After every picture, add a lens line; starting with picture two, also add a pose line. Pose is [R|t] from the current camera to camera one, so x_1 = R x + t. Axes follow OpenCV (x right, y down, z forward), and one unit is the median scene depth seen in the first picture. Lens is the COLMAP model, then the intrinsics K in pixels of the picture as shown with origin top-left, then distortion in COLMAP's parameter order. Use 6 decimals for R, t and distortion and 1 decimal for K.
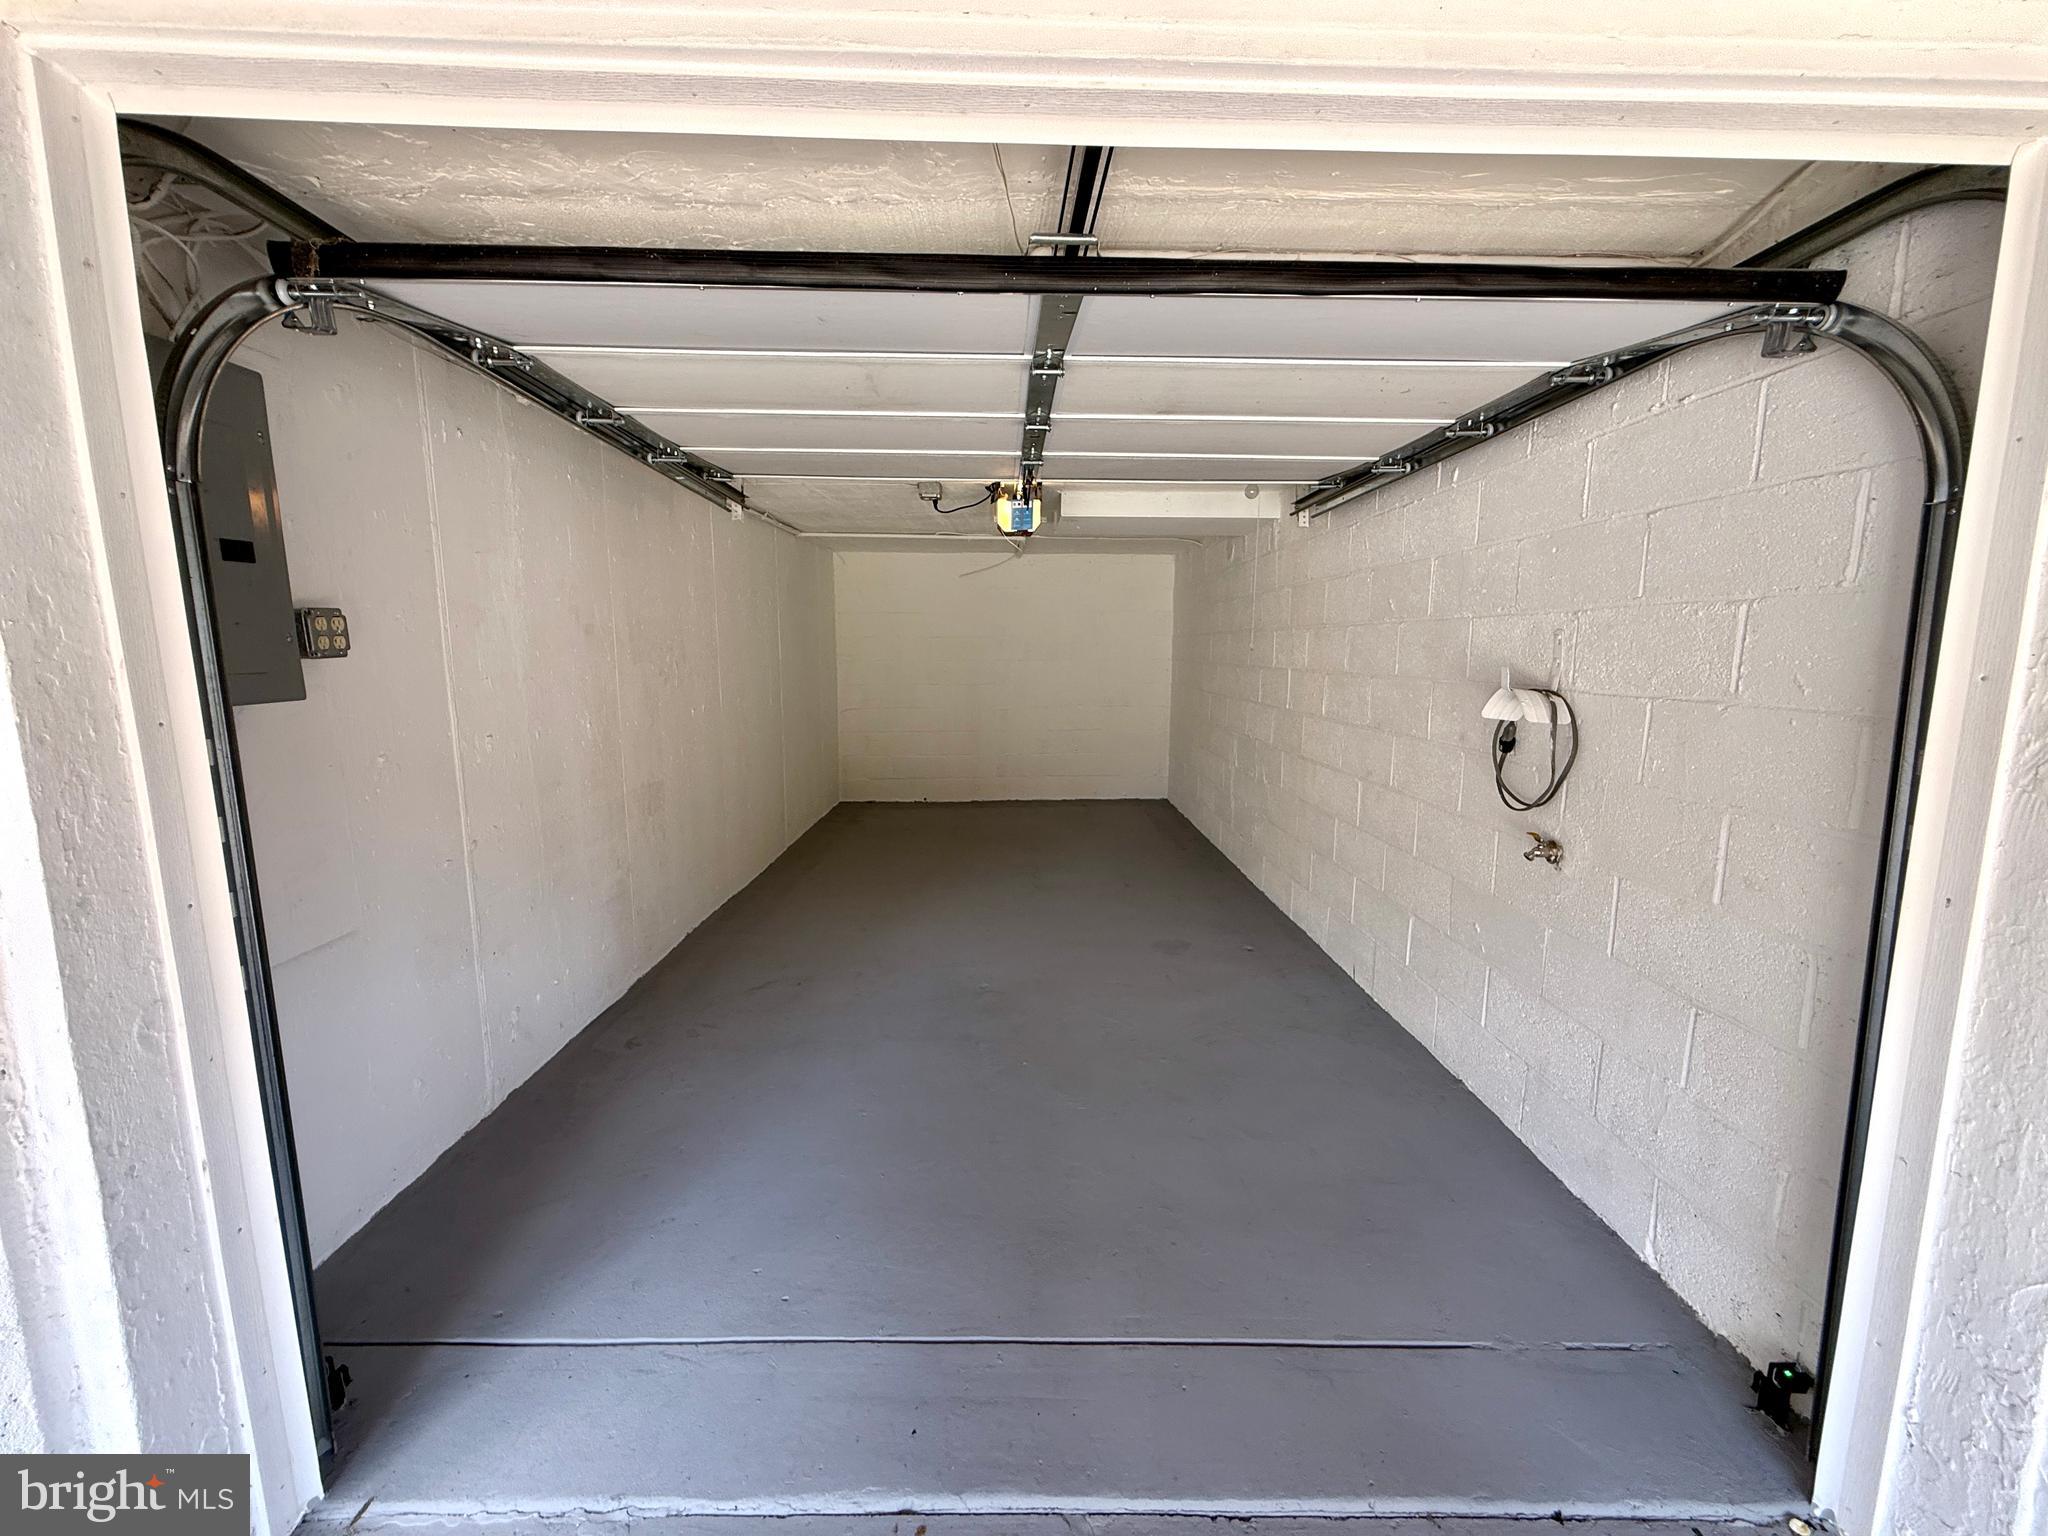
lens RADIAL K [[816.1, 0, 1017.0], [0, 816.1, 765.6], [0, 0, 1]] dist [0.001759, -0.000773]
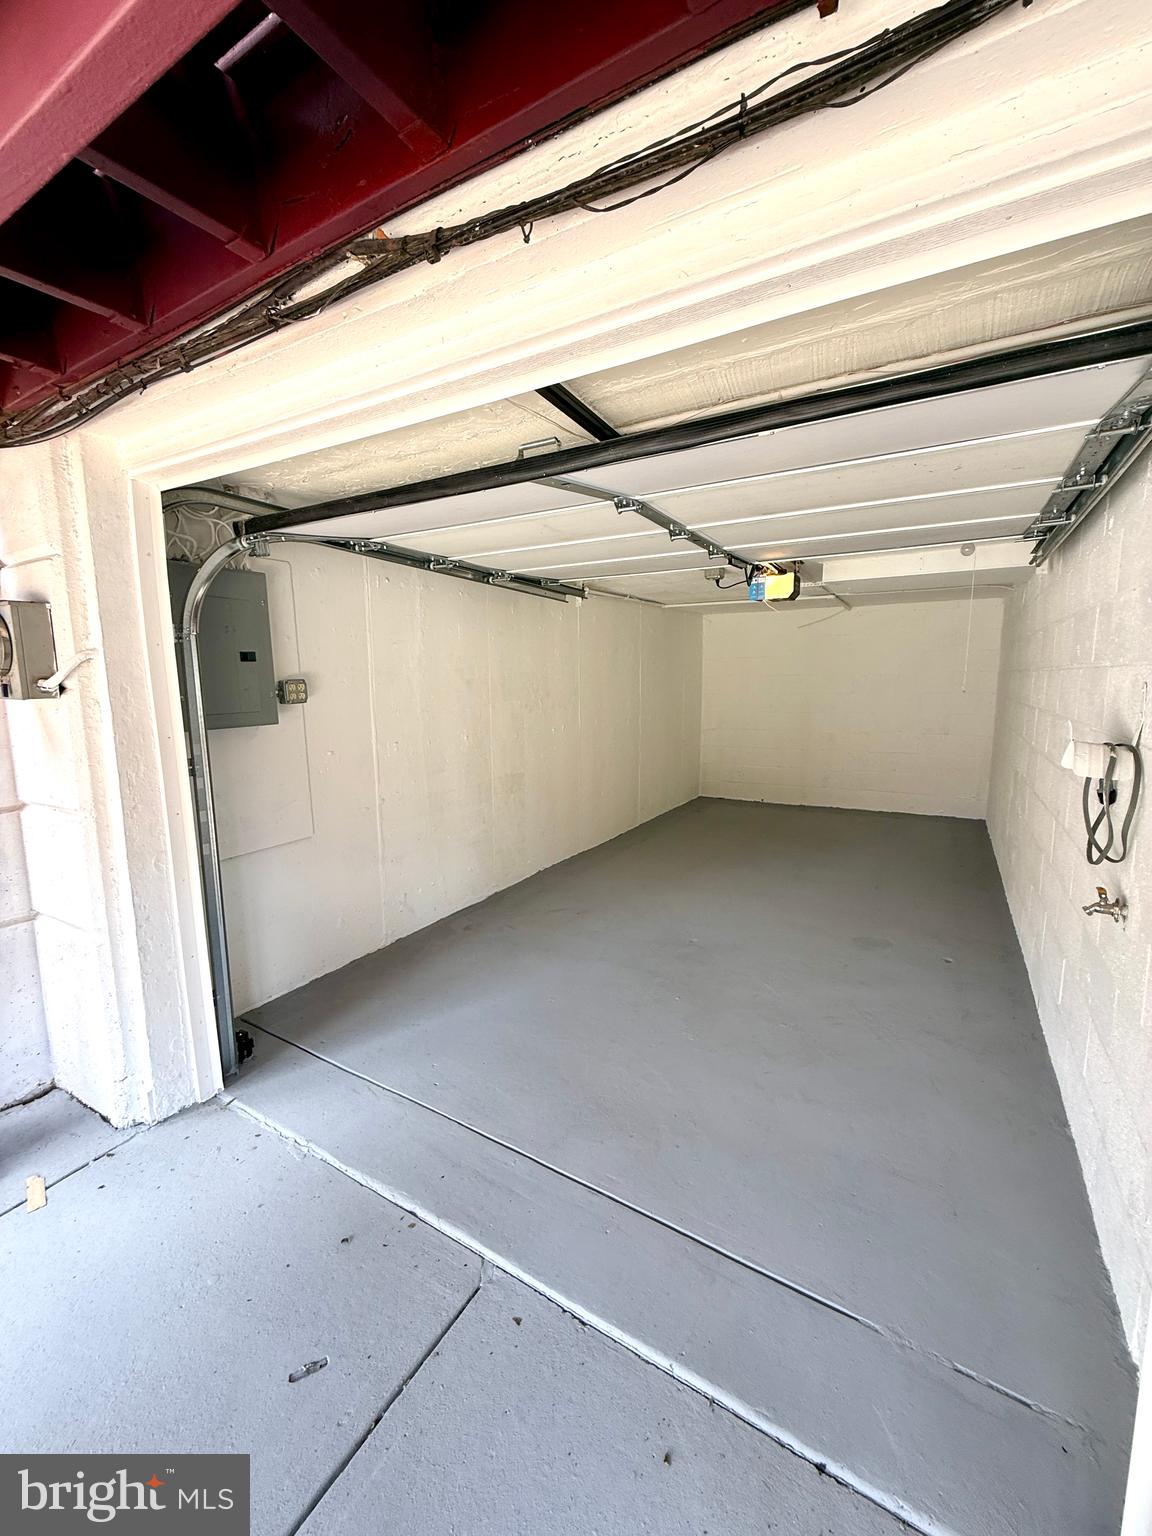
lens RADIAL K [[612.0, 0, 577.3], [0, 612.0, 762.0], [0, 0, 1]] dist [0.001759, -0.000773]
pose [[0.854542, 0.059810, -0.515926, 0.606356], [-0.063506, 0.997926, 0.010501, -0.048358], [0.515485, 0.023791, 0.856569, 0.047676]]
